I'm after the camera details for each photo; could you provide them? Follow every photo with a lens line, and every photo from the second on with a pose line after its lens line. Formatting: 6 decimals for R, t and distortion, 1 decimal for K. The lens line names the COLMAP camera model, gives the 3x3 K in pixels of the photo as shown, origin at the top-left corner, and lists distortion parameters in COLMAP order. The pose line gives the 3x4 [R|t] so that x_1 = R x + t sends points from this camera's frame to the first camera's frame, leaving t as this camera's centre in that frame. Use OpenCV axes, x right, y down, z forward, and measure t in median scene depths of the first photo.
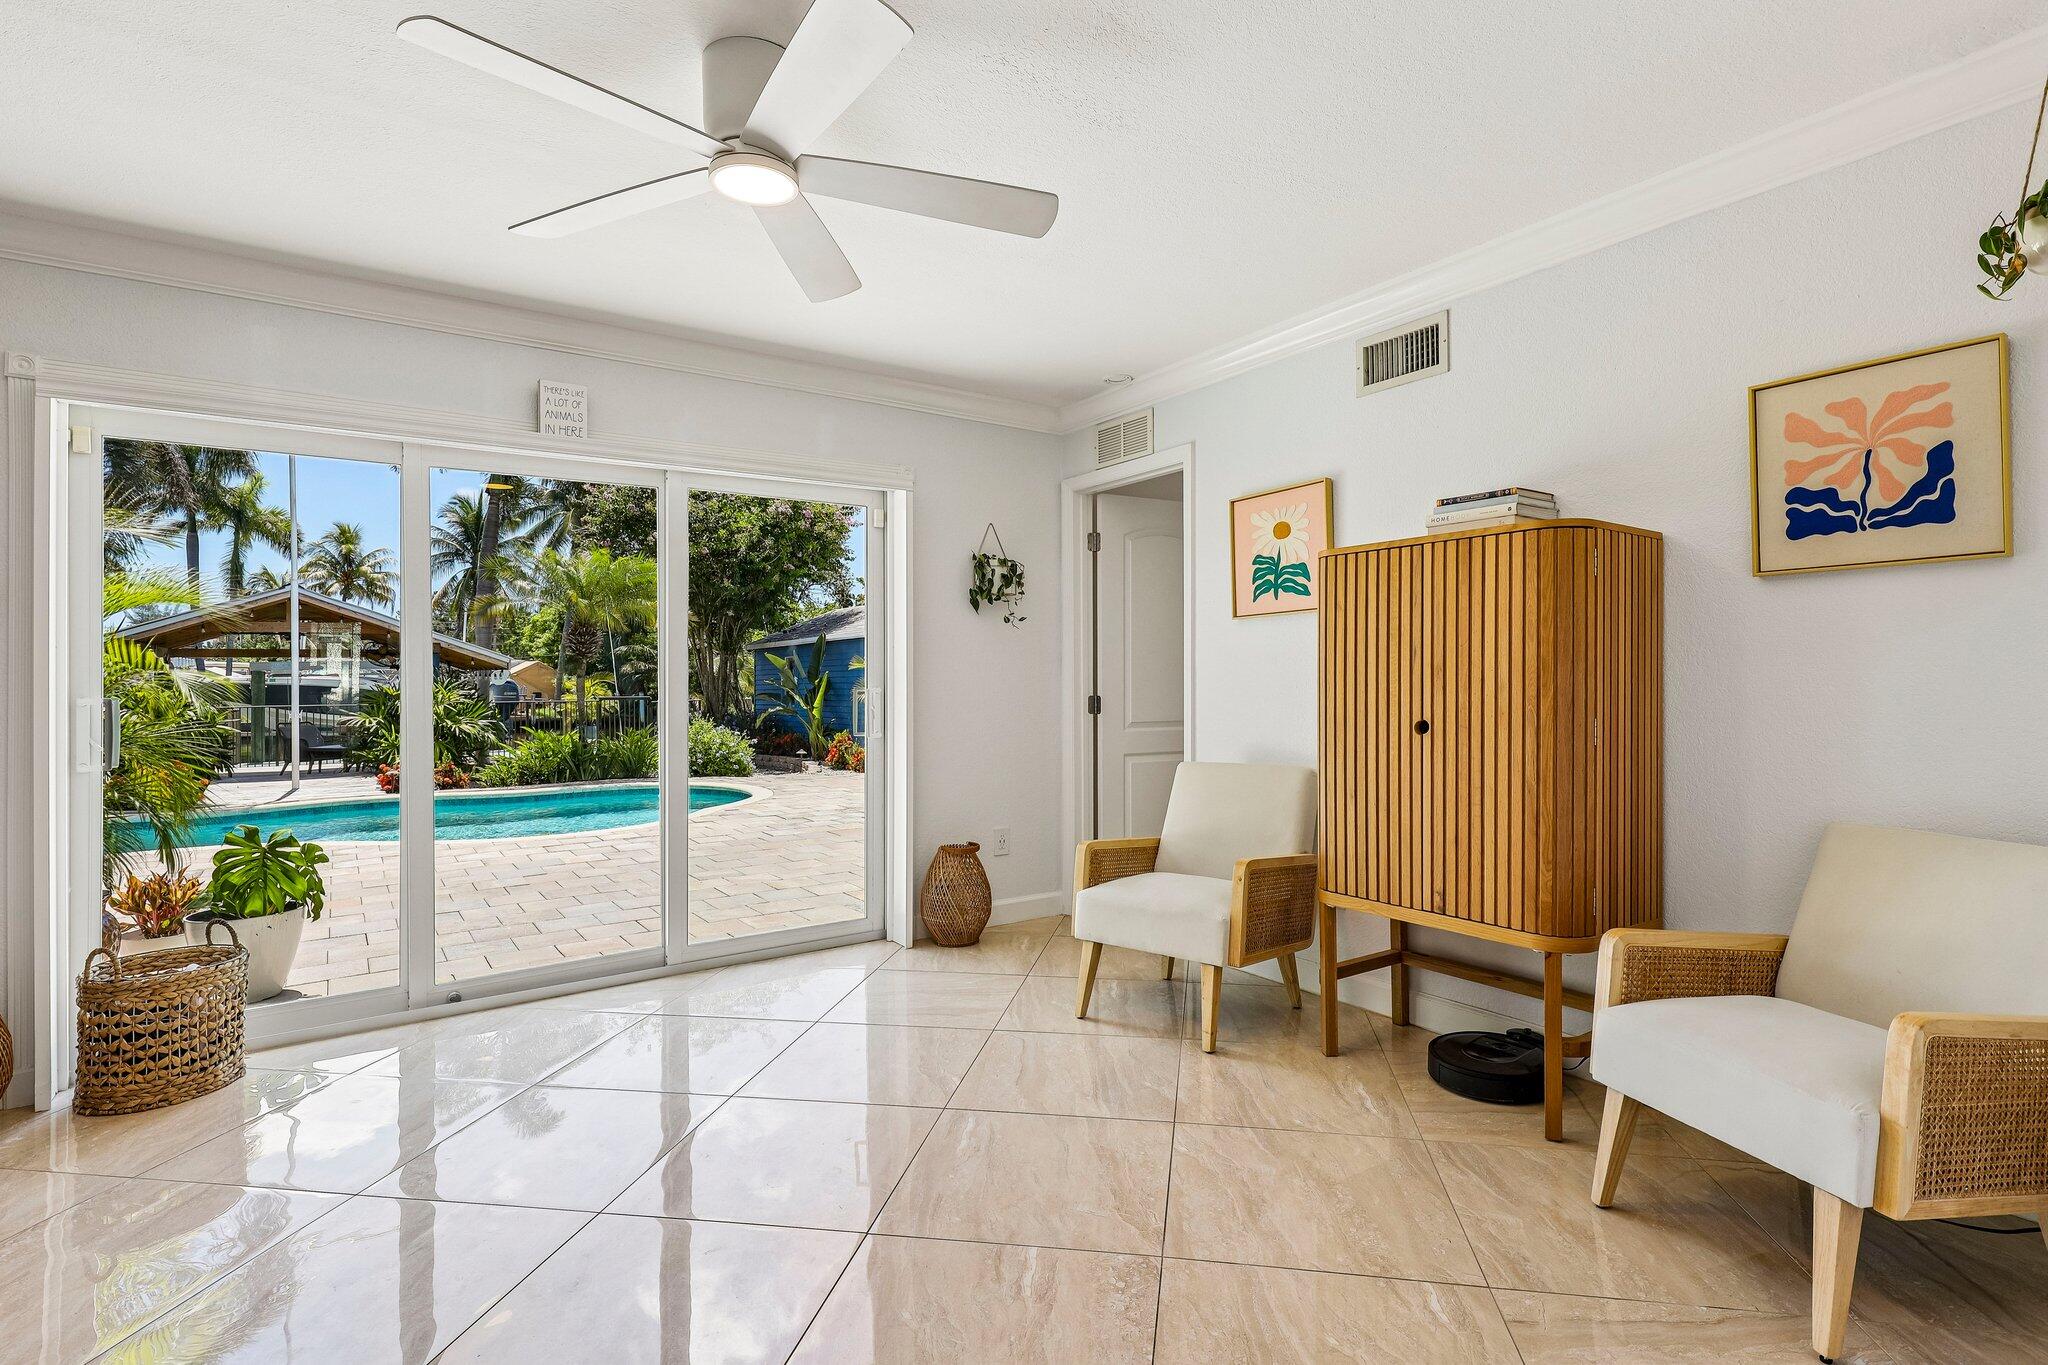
lens RADIAL K [[1016.7, 0, 1082.1], [0, 1016.7, 676.0], [0, 0, 1]] dist [-0.000325, -0.000175]
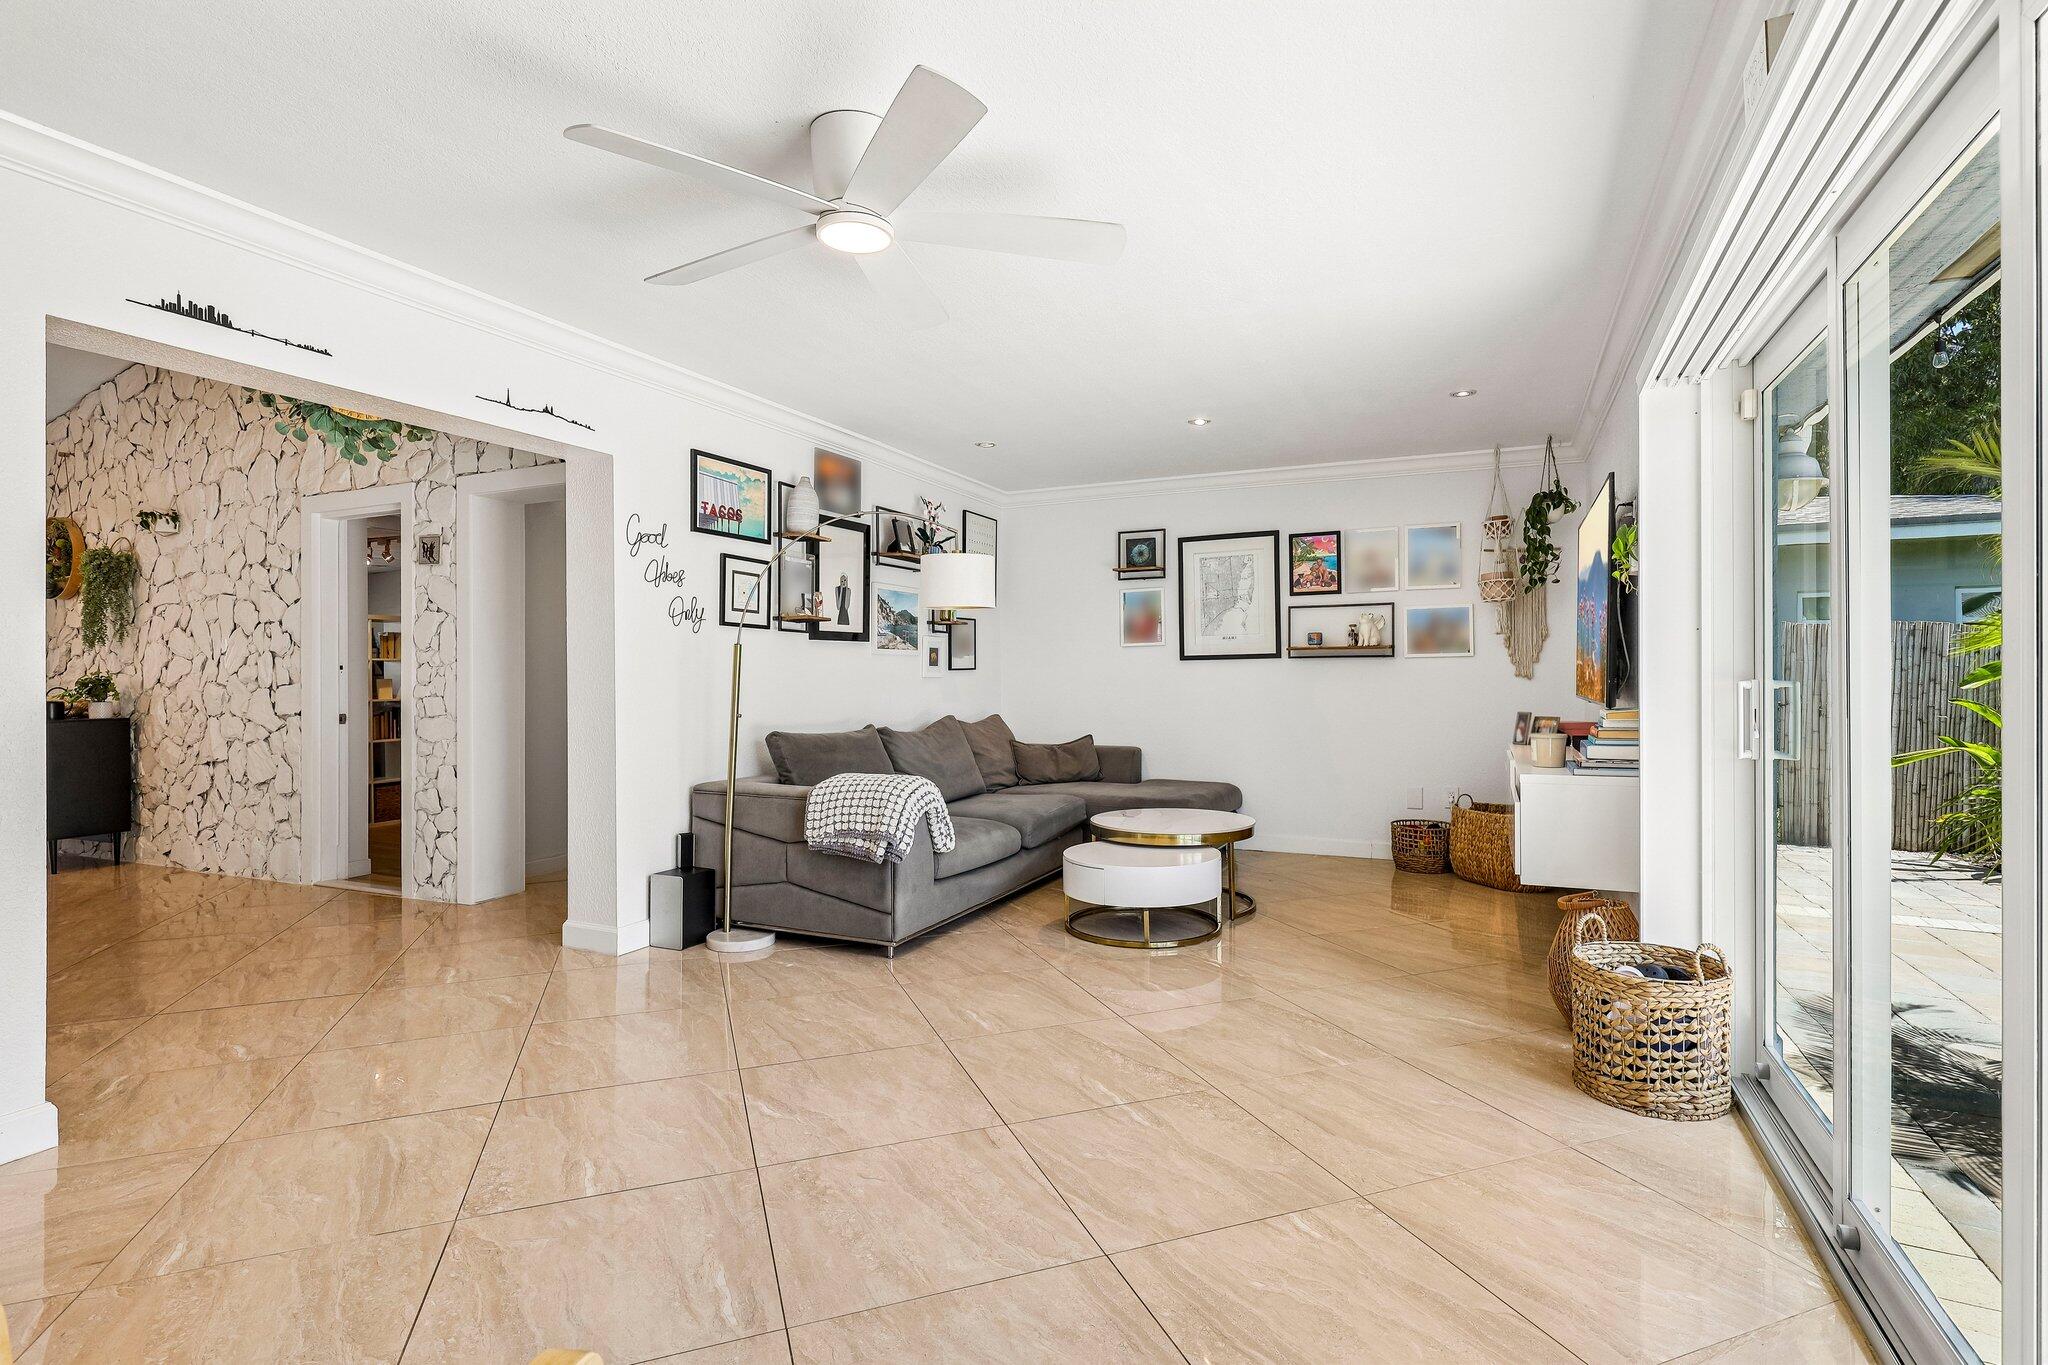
lens RADIAL K [[993.3, 0, 1034.2], [0, 993.3, 676.6], [0, 0, 1]] dist [-0.001400, -0.000297]
pose [[-0.883259, 0.015806, -0.468618, 0.011950], [0.013162, 0.999874, 0.008917, 0.001741], [0.468700, 0.001709, -0.883356, 1.224386]]
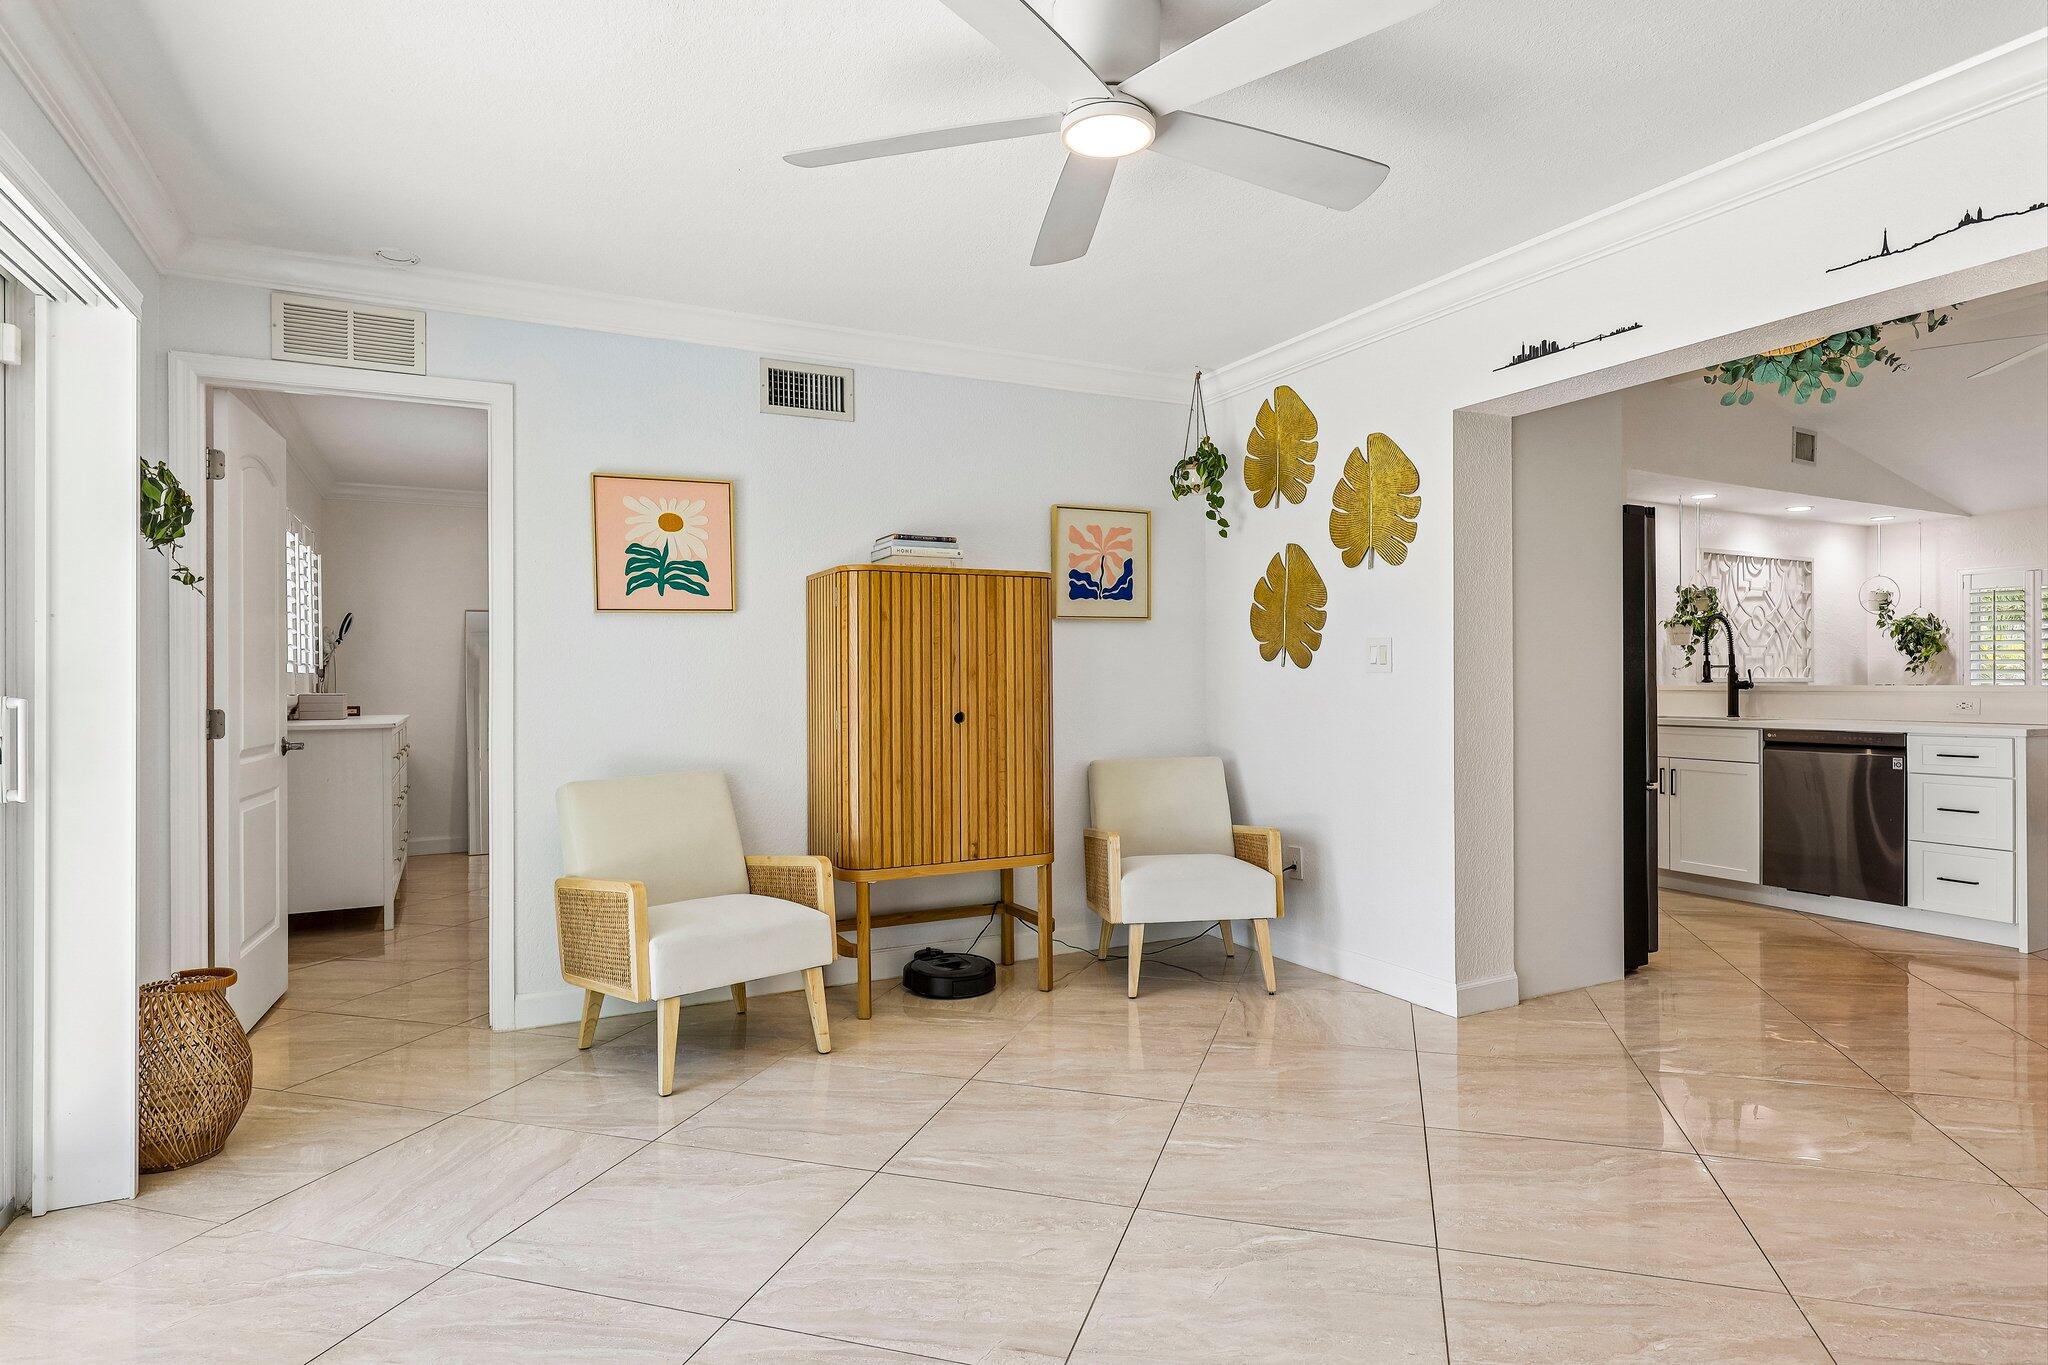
lens RADIAL K [[1081.4, 0, 1033.0], [0, 1081.4, 677.3], [0, 0, 1]] dist [-0.001734, -0.000432]
pose [[0.156357, 0.010546, 0.987644, -0.767582], [0.003230, 0.999932, -0.011188, 0.011918], [-0.987695, 0.004940, 0.156312, 0.541398]]
